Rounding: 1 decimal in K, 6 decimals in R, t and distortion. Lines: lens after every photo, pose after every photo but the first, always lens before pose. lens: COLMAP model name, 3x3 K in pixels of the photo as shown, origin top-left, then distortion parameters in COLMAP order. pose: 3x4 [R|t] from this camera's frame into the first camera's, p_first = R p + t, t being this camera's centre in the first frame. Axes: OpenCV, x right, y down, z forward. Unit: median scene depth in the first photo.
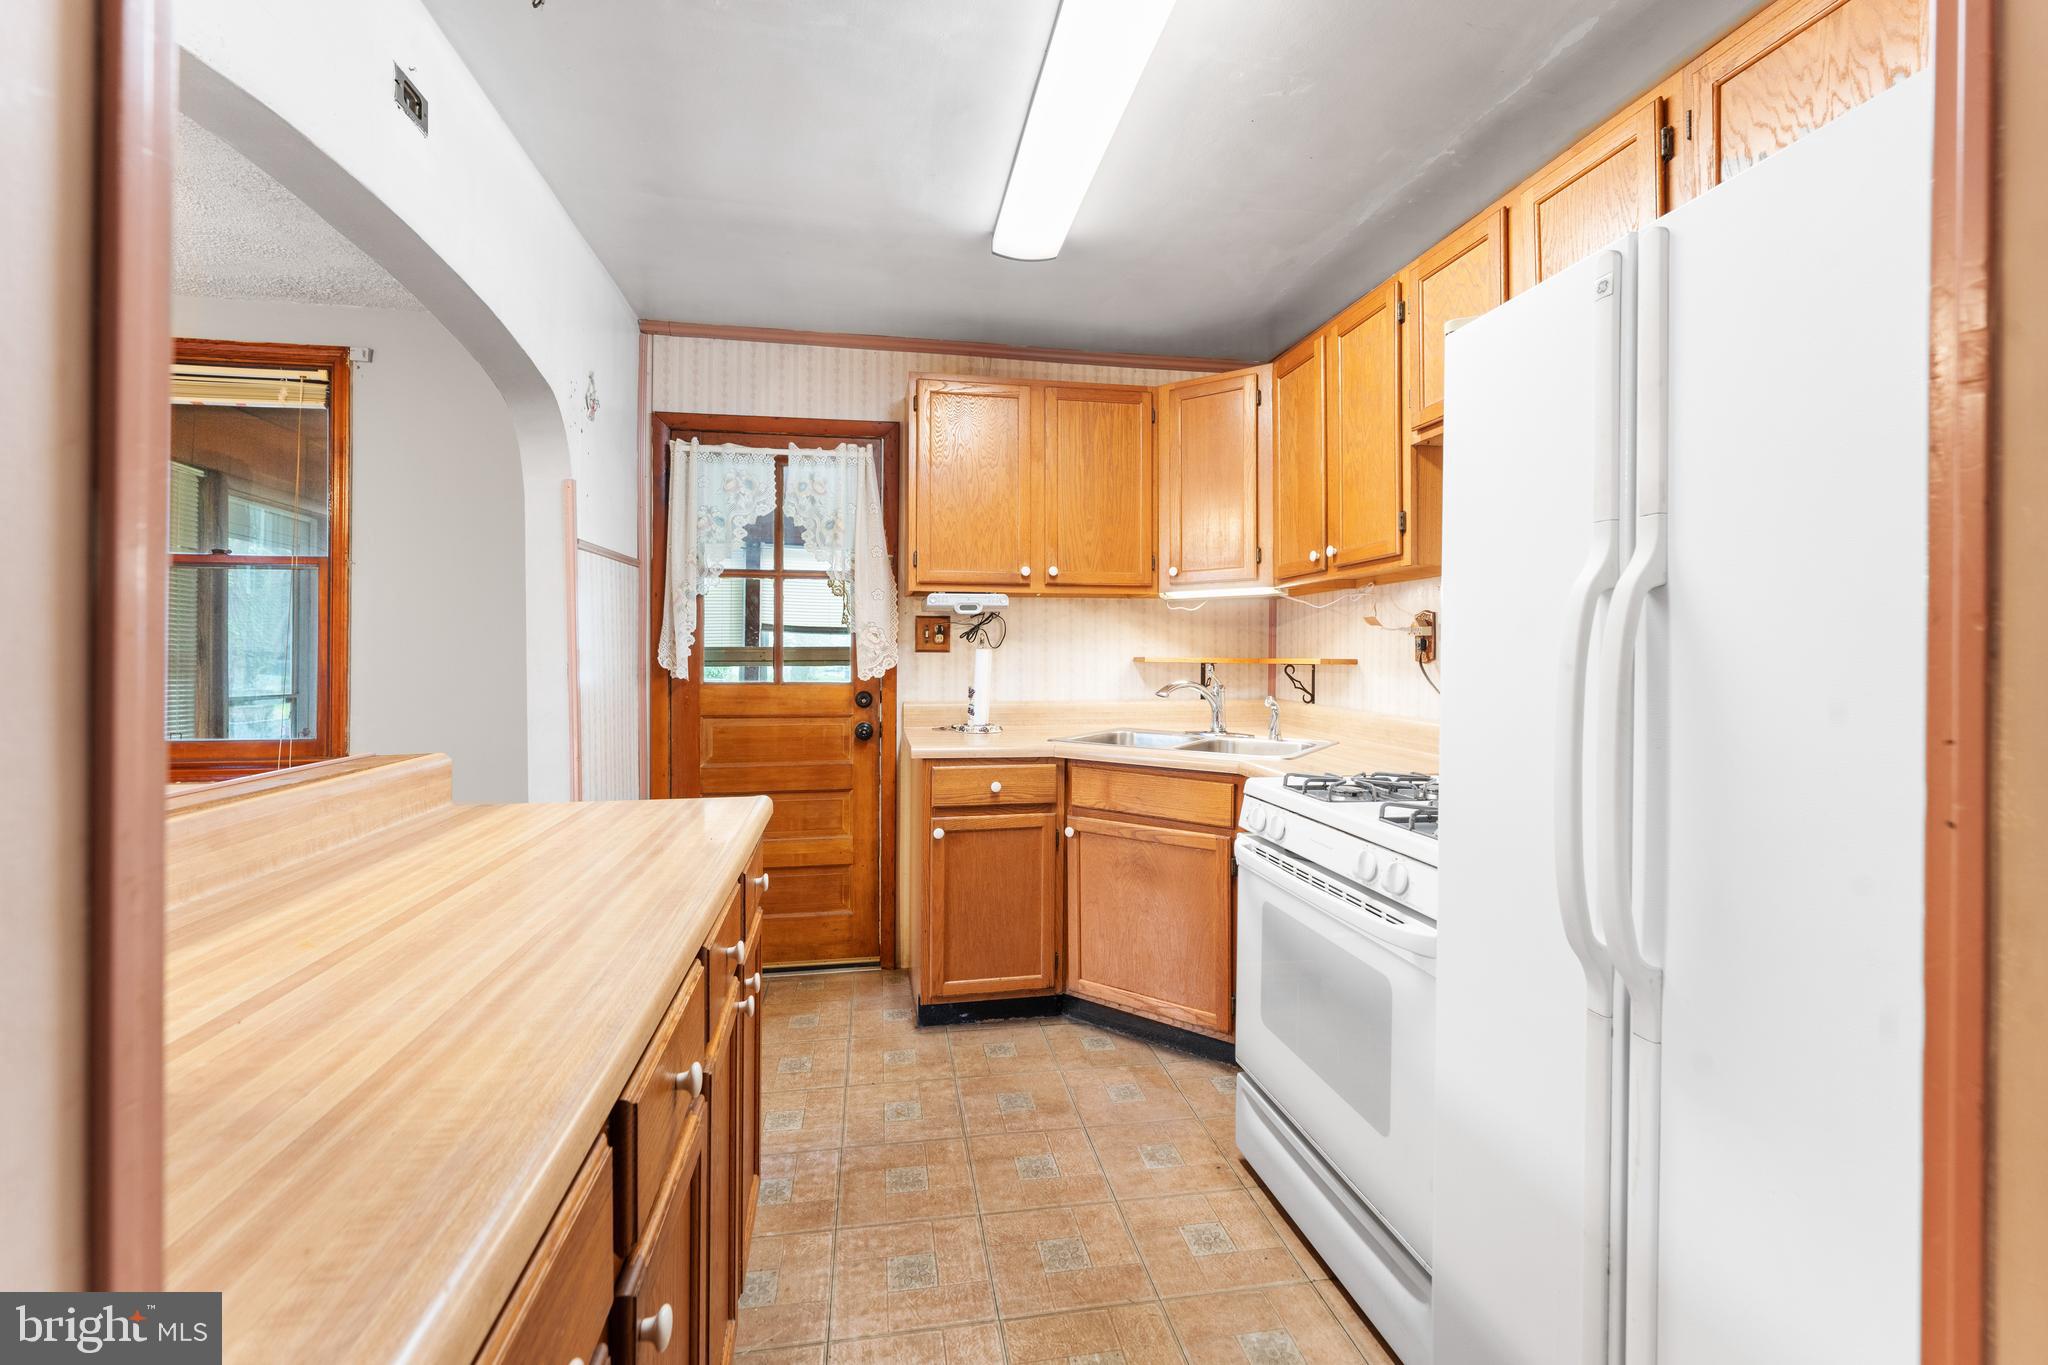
lens RADIAL K [[868.6, 0, 1025.4], [0, 868.6, 664.7], [0, 0, 1]] dist [-0.002837, 0.000434]
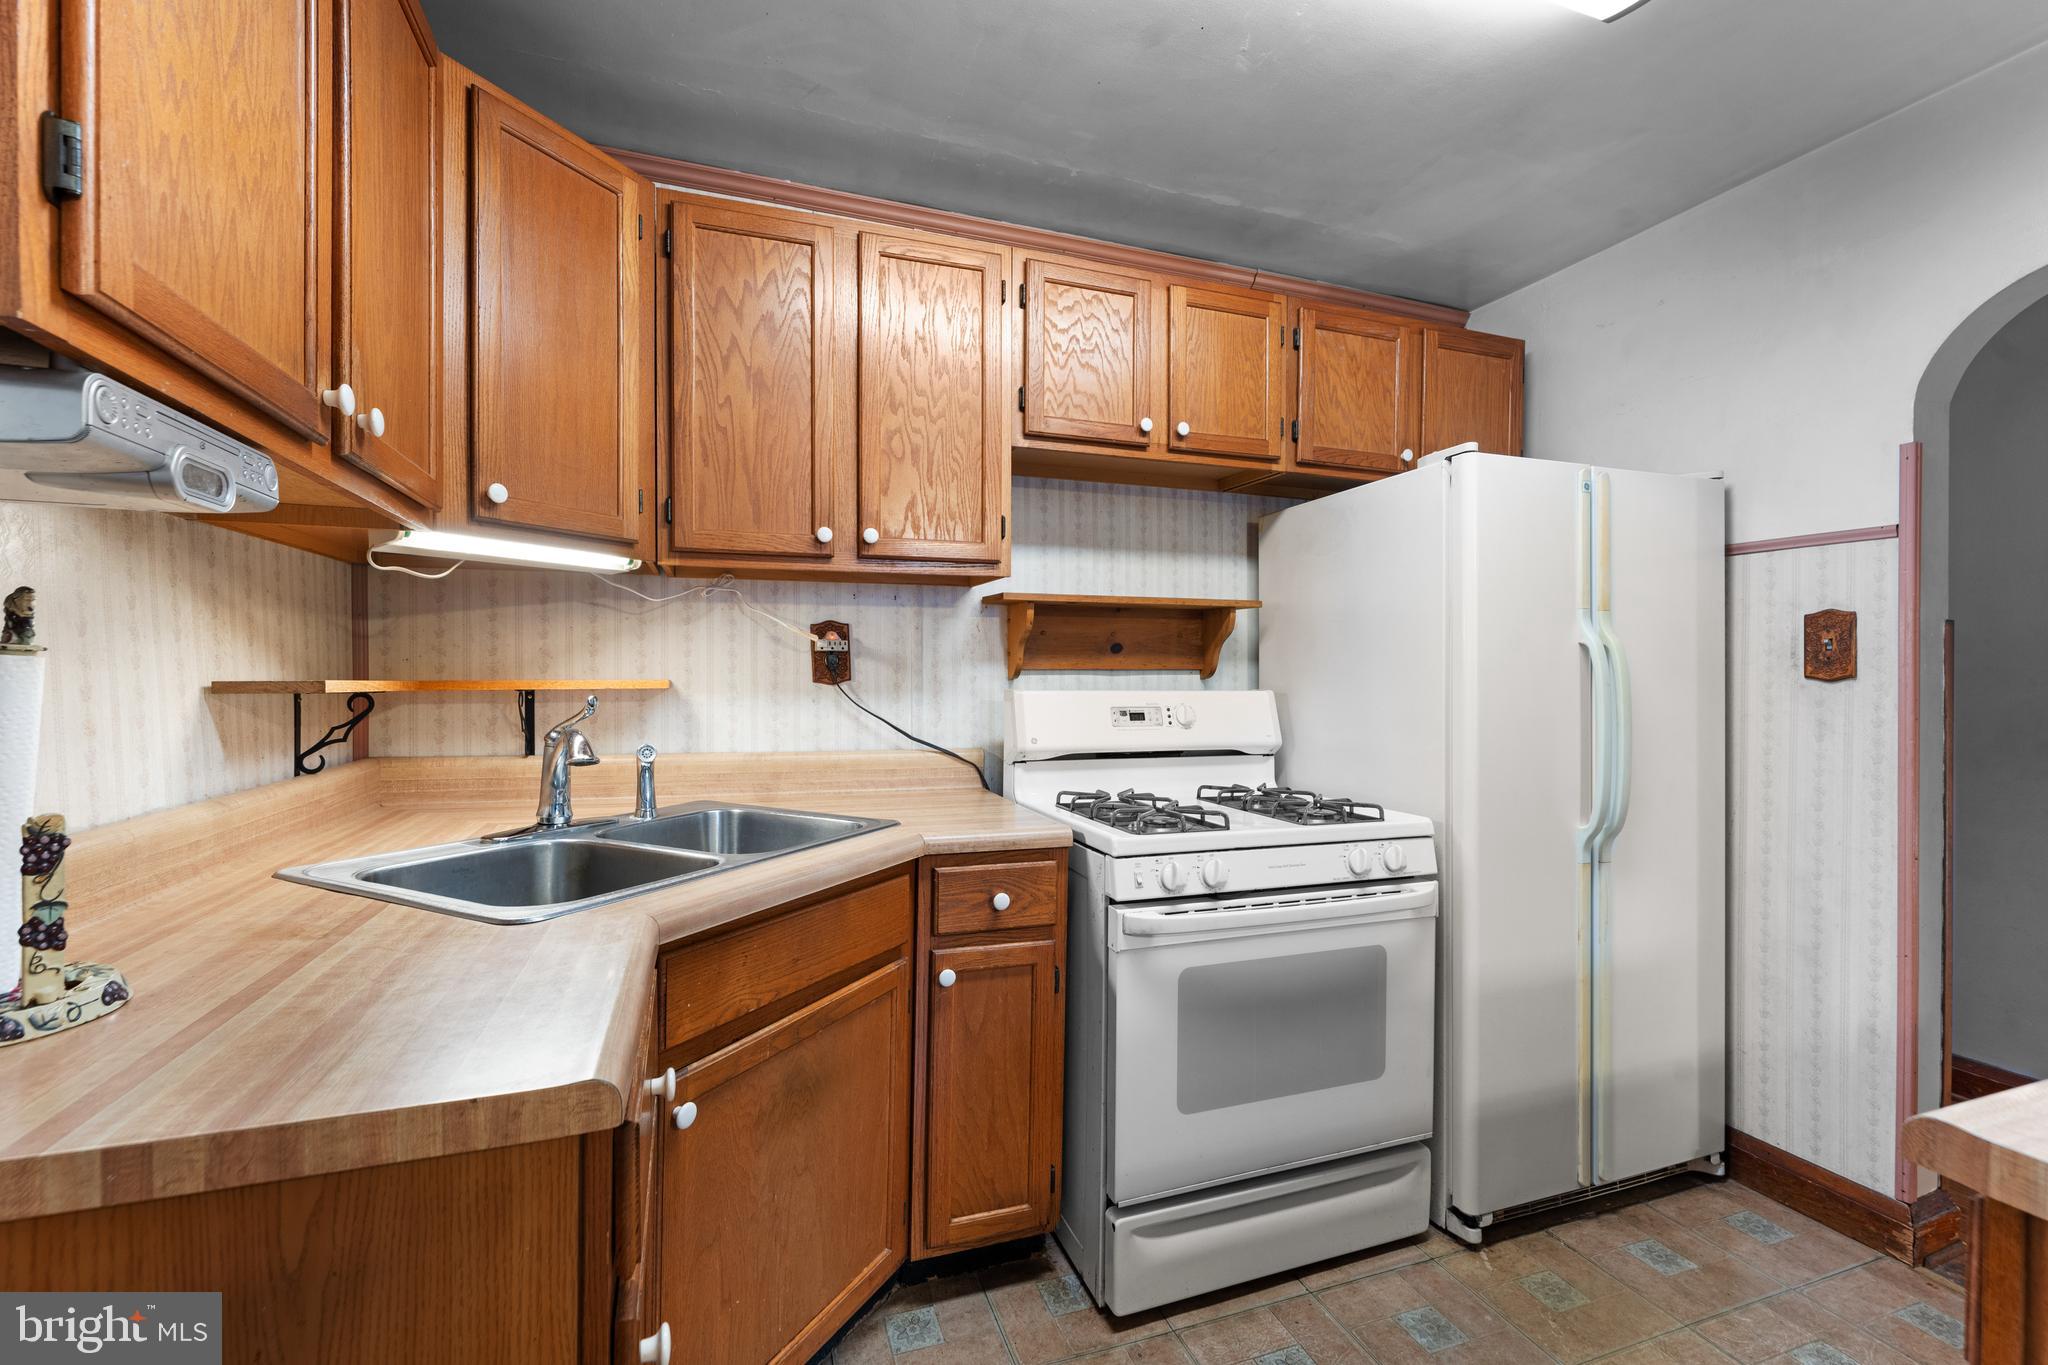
lens RADIAL K [[868.6, 0, 1026.1], [0, 868.6, 681.4], [0, 0, 1]] dist [-0.002837, 0.000434]
pose [[-0.154846, -0.016765, 0.987796, -0.474845], [0.006016, 0.999821, 0.017912, -0.021119], [-0.987920, 0.008716, -0.154717, 1.147005]]
